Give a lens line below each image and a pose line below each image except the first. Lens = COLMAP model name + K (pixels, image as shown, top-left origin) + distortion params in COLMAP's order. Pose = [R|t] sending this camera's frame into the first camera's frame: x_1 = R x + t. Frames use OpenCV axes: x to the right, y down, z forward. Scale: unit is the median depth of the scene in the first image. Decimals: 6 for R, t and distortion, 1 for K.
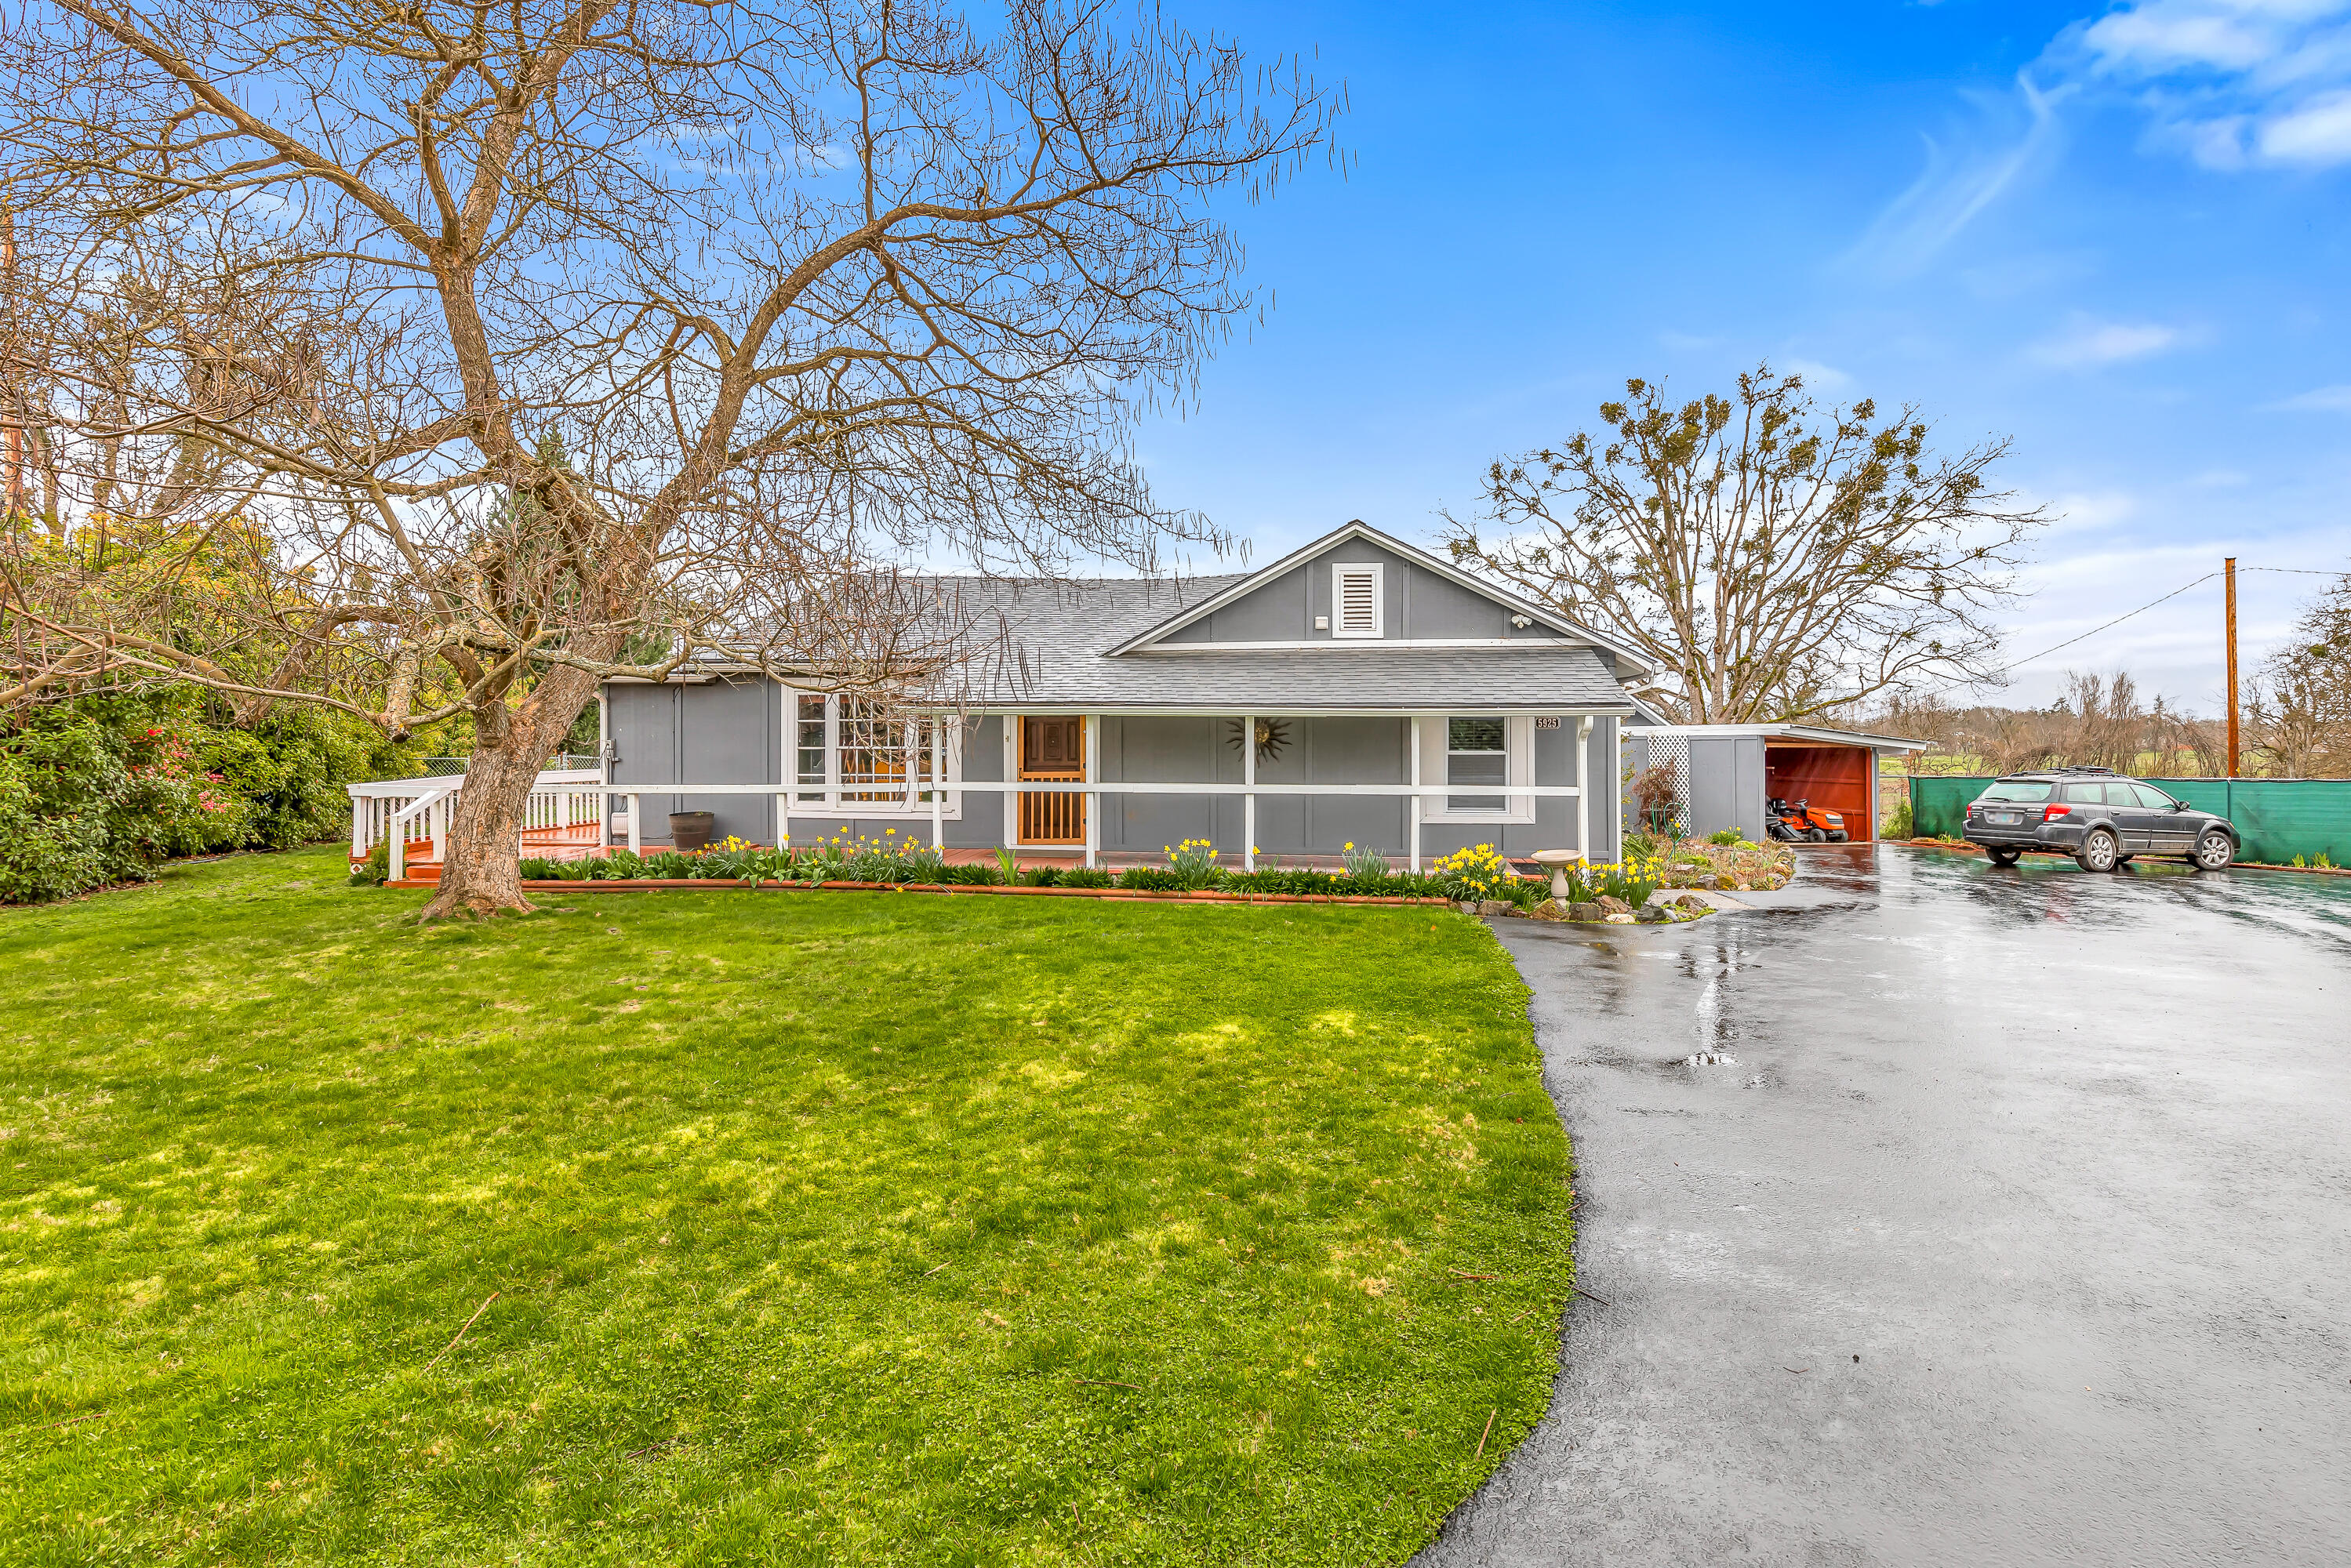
lens RADIAL K [[1138.5, 0, 1183.5], [0, 1138.5, 724.6], [0, 0, 1]] dist [0.007478, -0.000675]
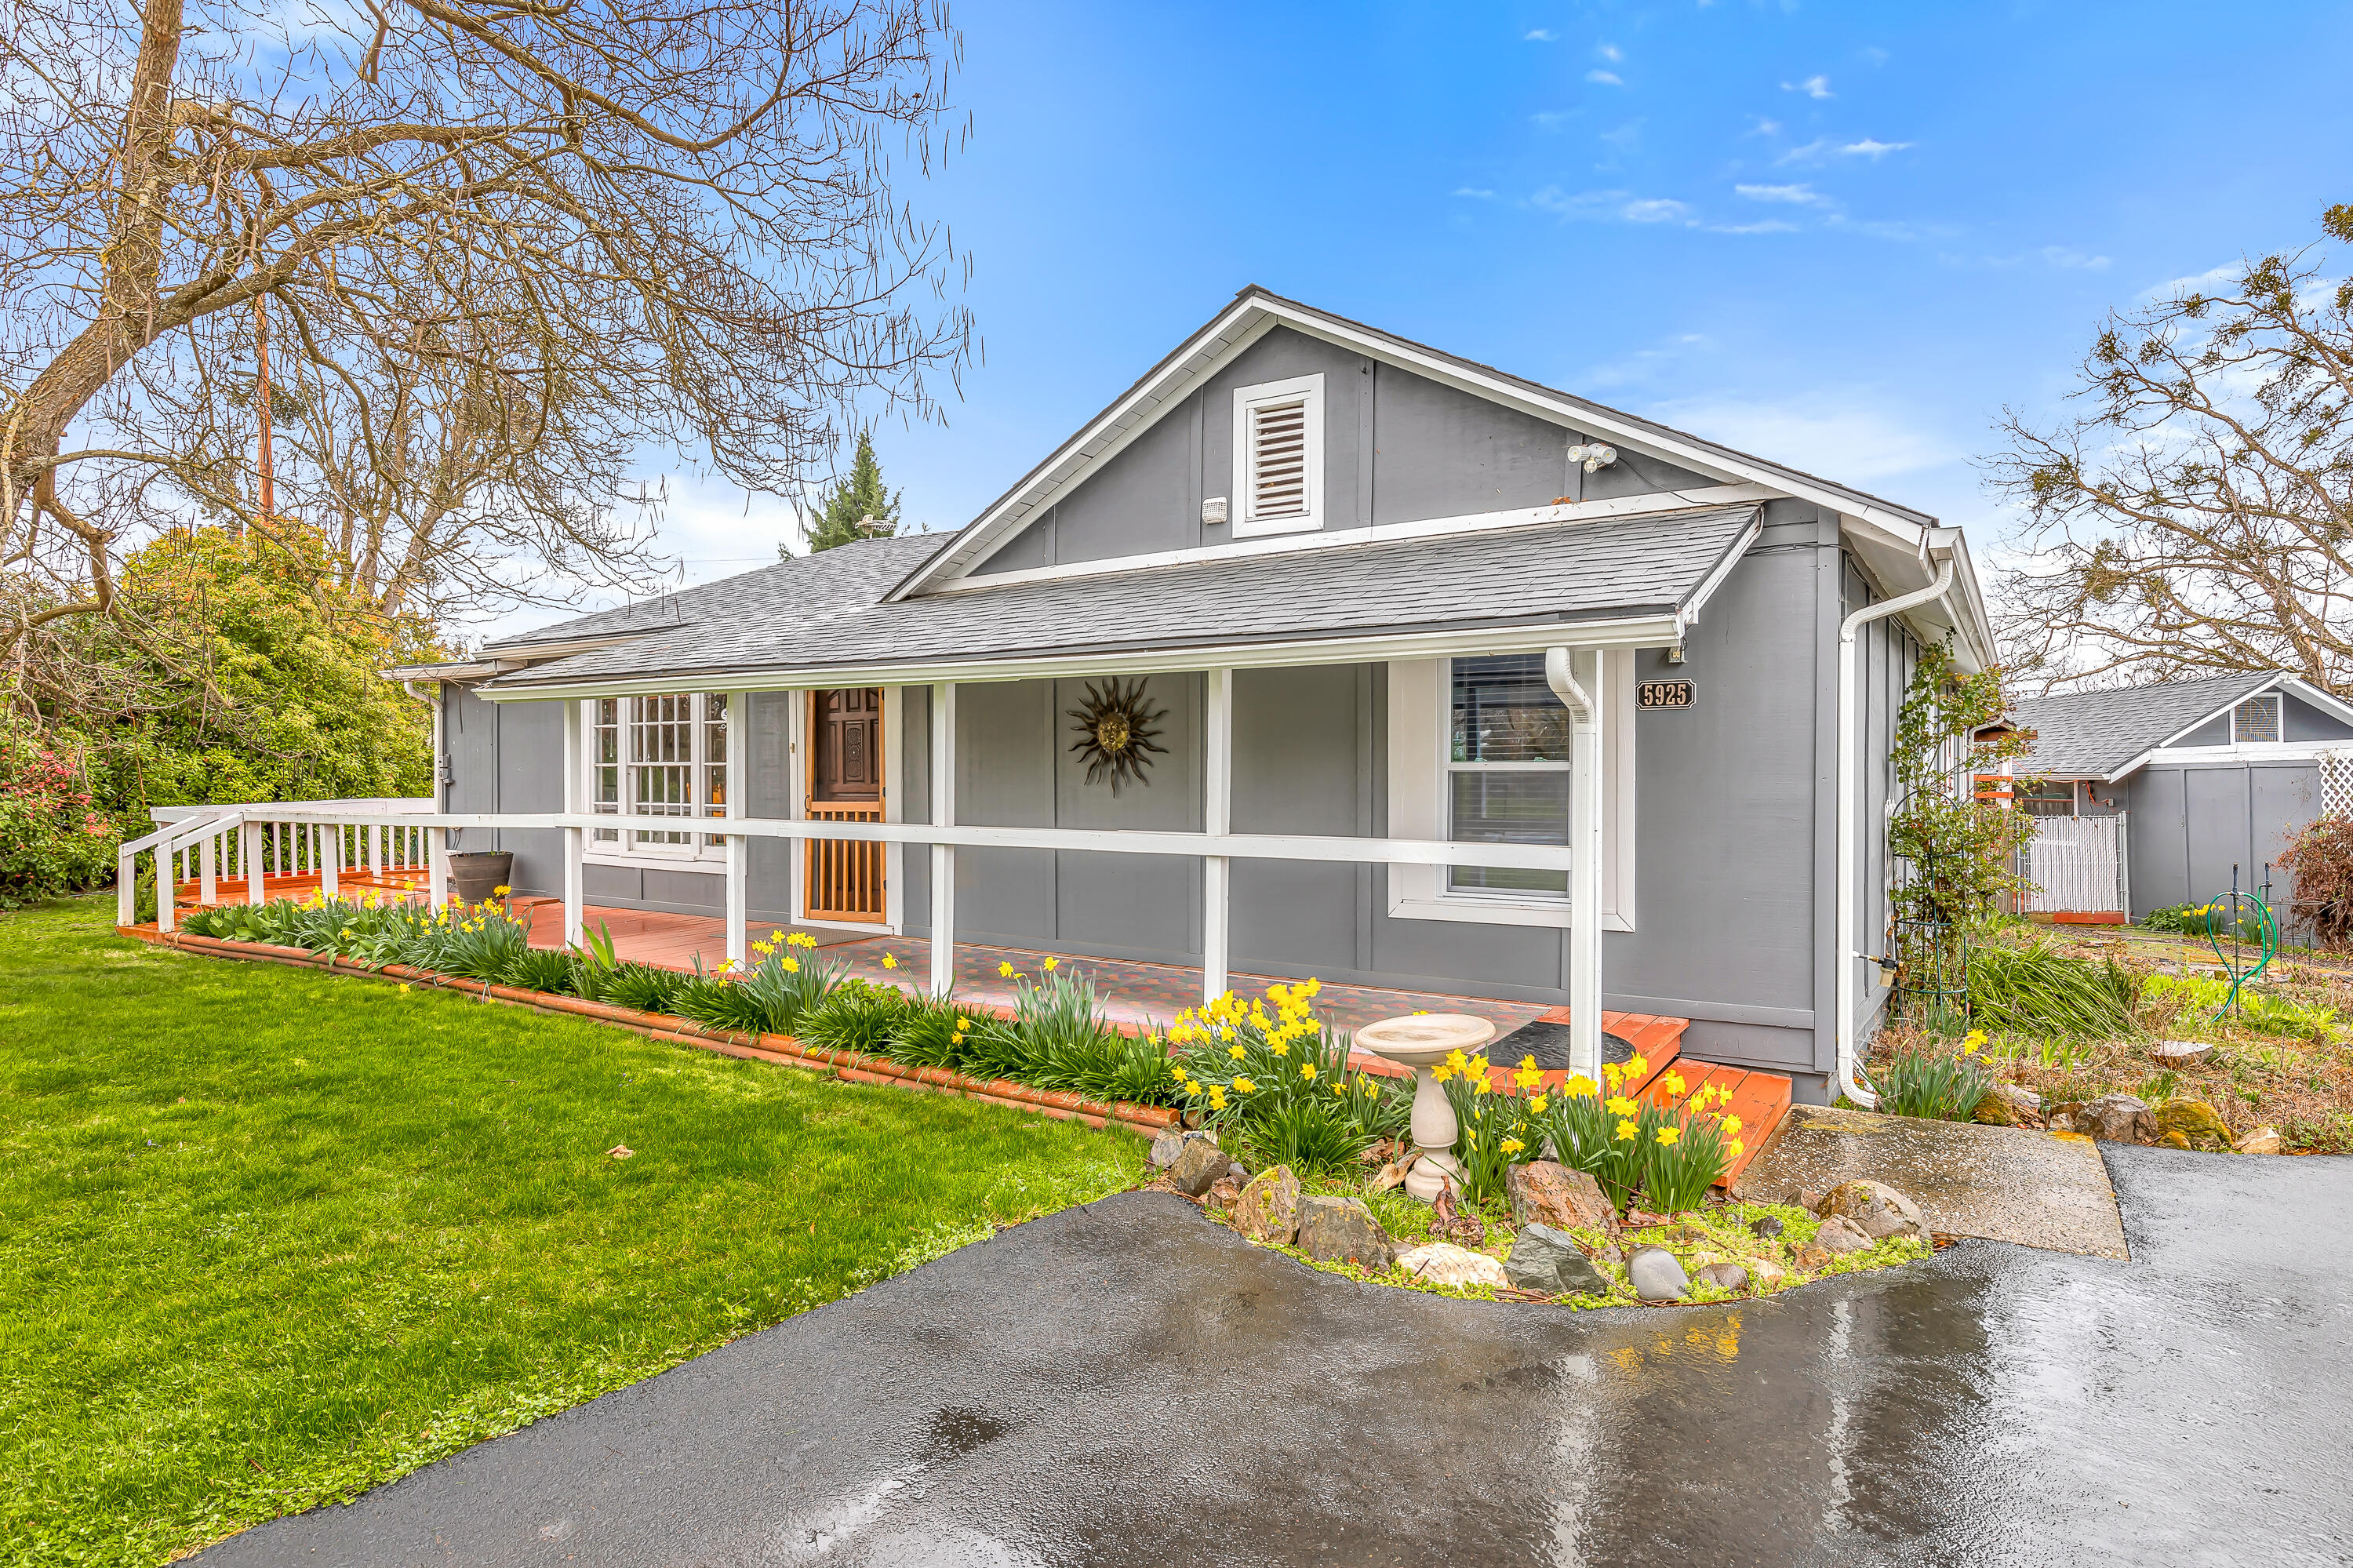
lens RADIAL K [[1235.7, 0, 1189.4], [0, 1235.7, 799.0], [0, 0, 1]] dist [-0.001286, 0.000091]
pose [[0.902021, 0.008659, -0.431606, 0.142752], [0.002395, 0.999683, 0.025061, 0.010028], [0.431686, -0.023639, 0.901714, 0.204075]]
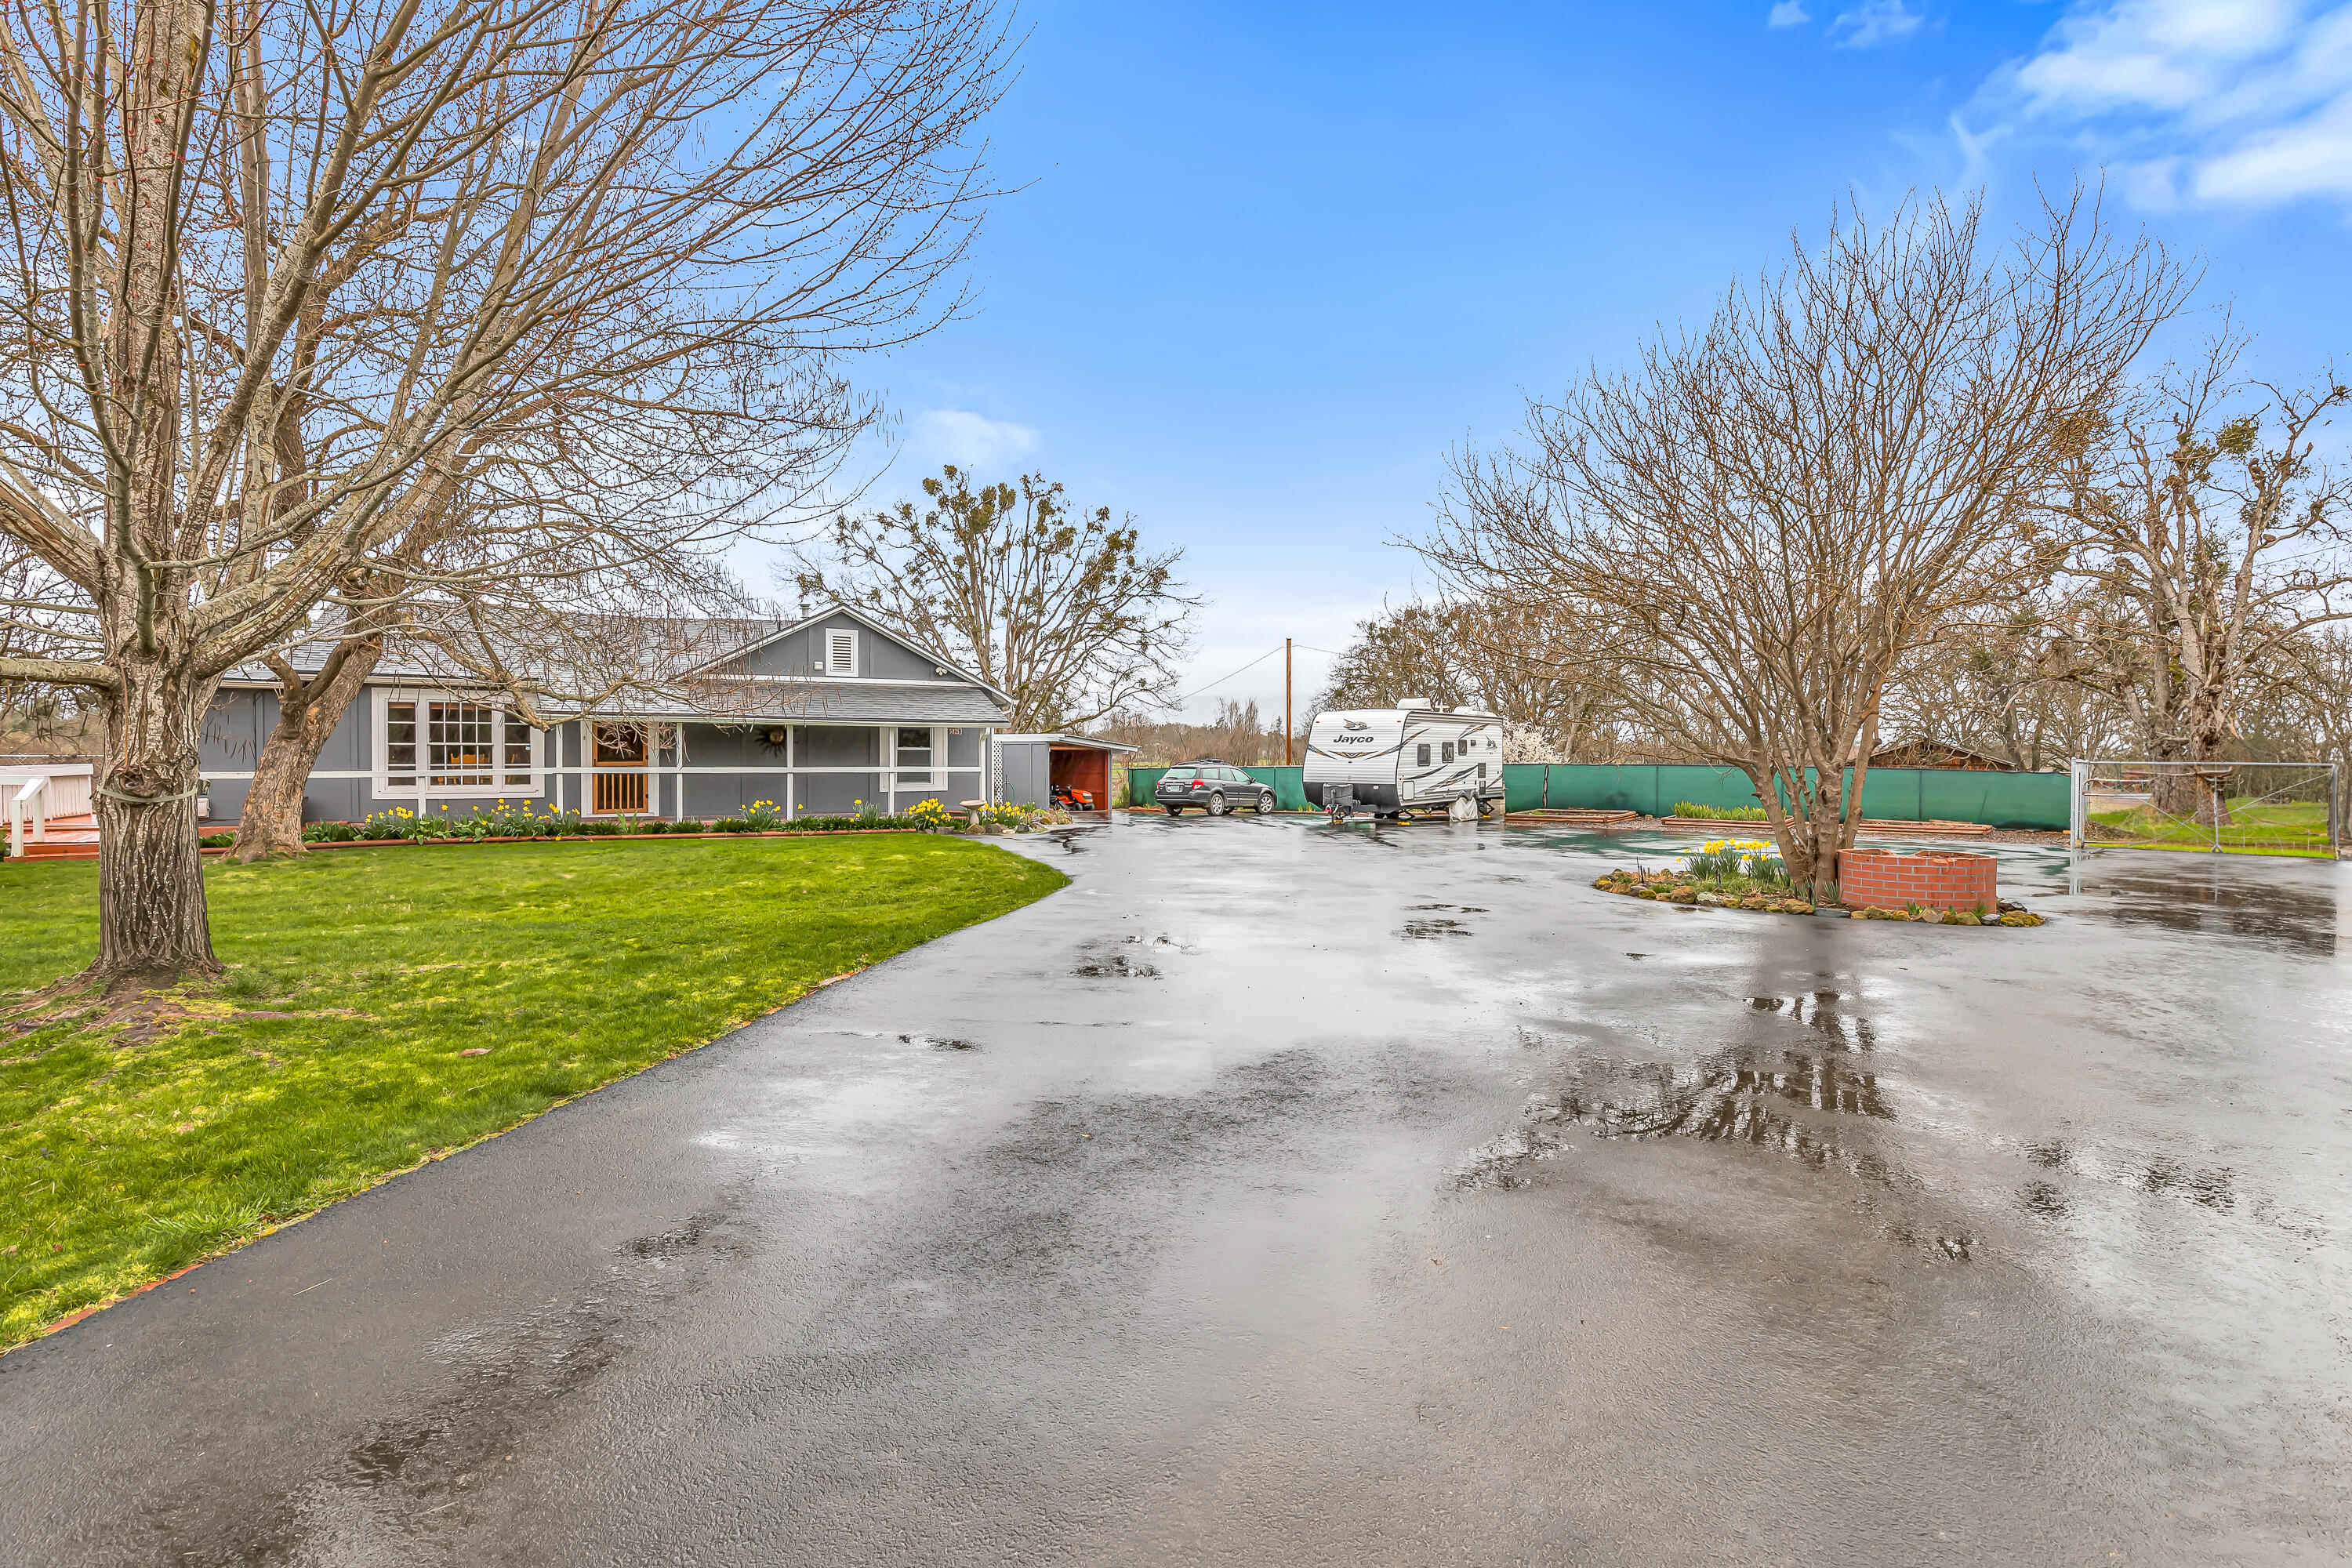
lens RADIAL K [[1117.7, 0, 1183.8], [0, 1117.7, 763.9], [0, 0, 1]] dist [0.005503, -0.000284]
pose [[0.813536, -0.004578, 0.581497, -0.150161], [-0.011354, 0.999653, 0.023755, 0.001439], [-0.581404, -0.025928, 0.813202, -0.225407]]
